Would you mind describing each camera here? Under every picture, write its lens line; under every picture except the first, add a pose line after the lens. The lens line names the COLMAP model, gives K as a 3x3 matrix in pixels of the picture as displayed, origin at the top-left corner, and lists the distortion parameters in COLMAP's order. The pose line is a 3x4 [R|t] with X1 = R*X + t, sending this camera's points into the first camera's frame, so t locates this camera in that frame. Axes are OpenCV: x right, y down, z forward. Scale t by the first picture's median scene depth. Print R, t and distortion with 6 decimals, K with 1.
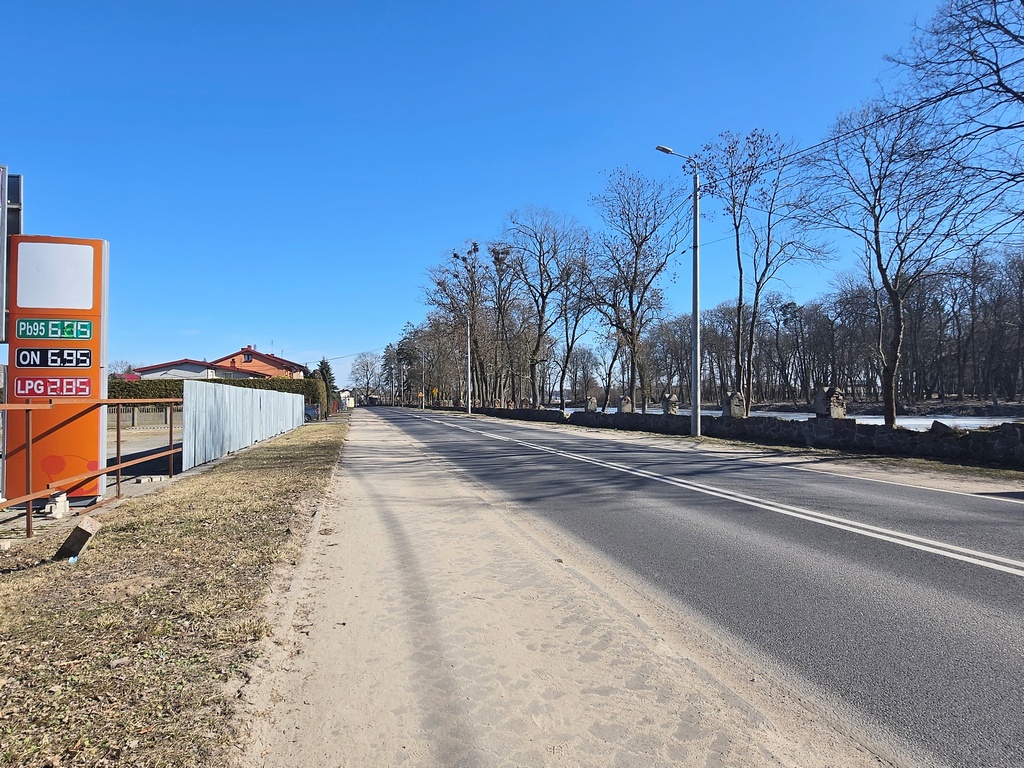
lens RADIAL K [[633.3, 0, 512.0], [0, 633.3, 384.0], [0, 0, 1]] dist [0.004762, 0.001543]
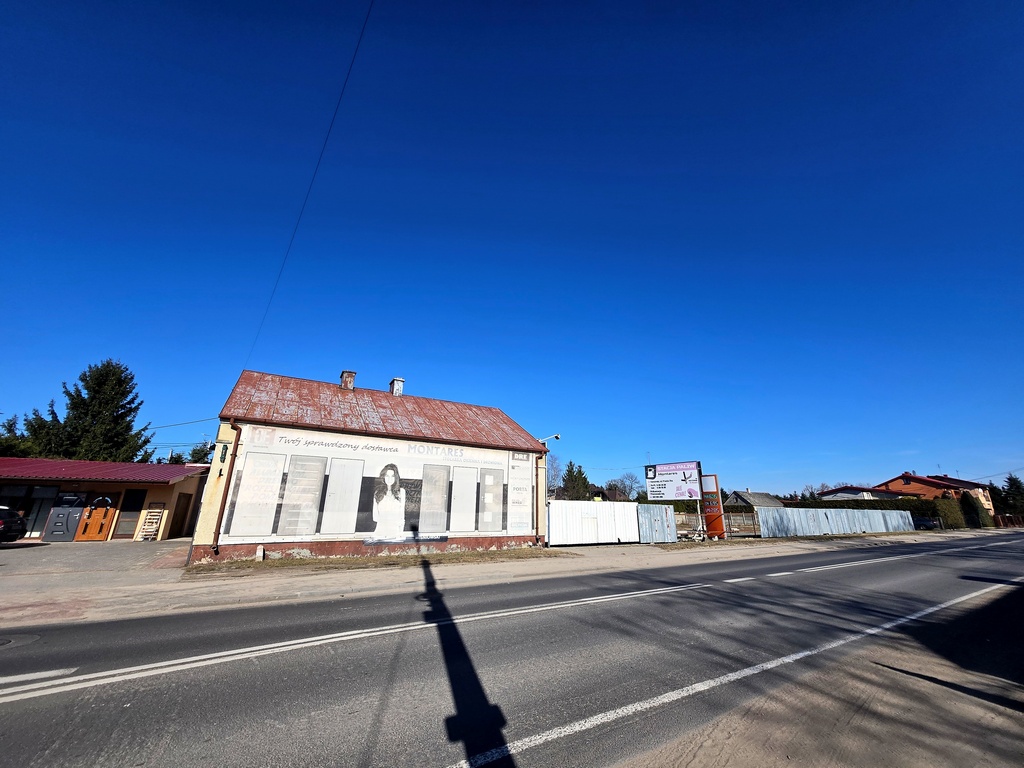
lens RADIAL K [[390.1, 0, 512.0], [0, 390.1, 384.0], [0, 0, 1]] dist [0.001000, 0.000049]
pose [[0.317866, -0.279899, -0.905880, 0.831520], [0.011815, 0.956528, -0.291402, -0.032882], [0.948062, 0.081924, 0.307355, -0.662691]]
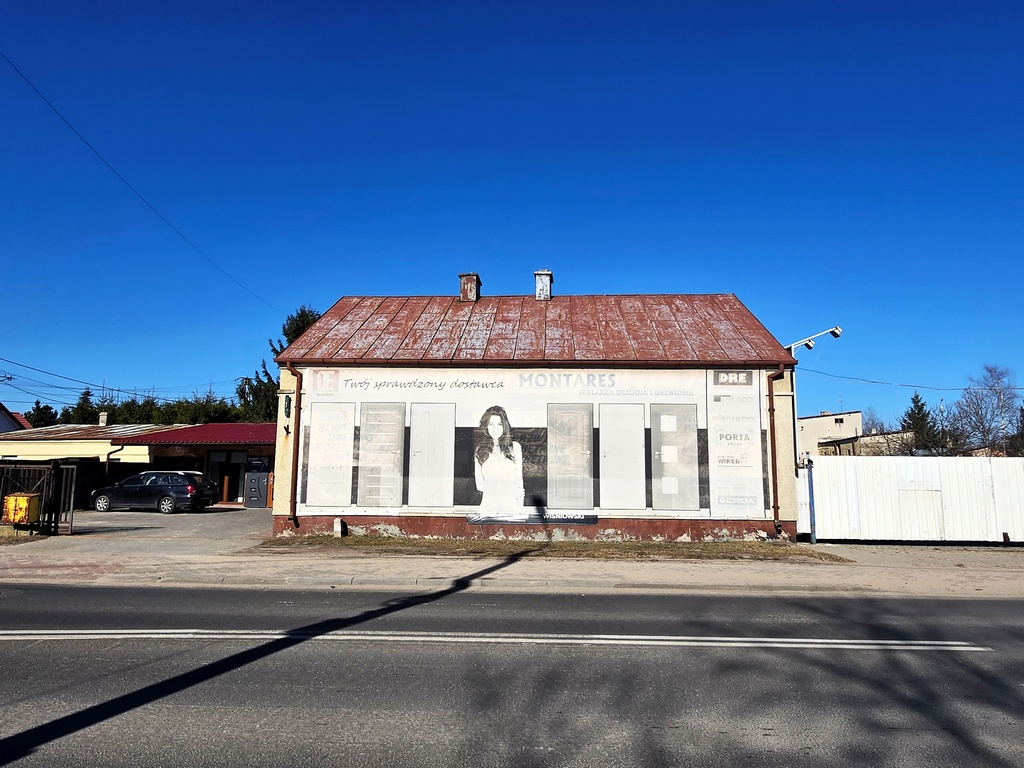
lens RADIAL K [[633.3, 0, 512.0], [0, 633.3, 384.0], [0, 0, 1]] dist [0.004762, 0.001543]
pose [[-0.256717, -0.126804, -0.958132, 0.784197], [0.019634, 0.990467, -0.136344, -0.025657], [0.966287, -0.053814, -0.251780, -0.385687]]
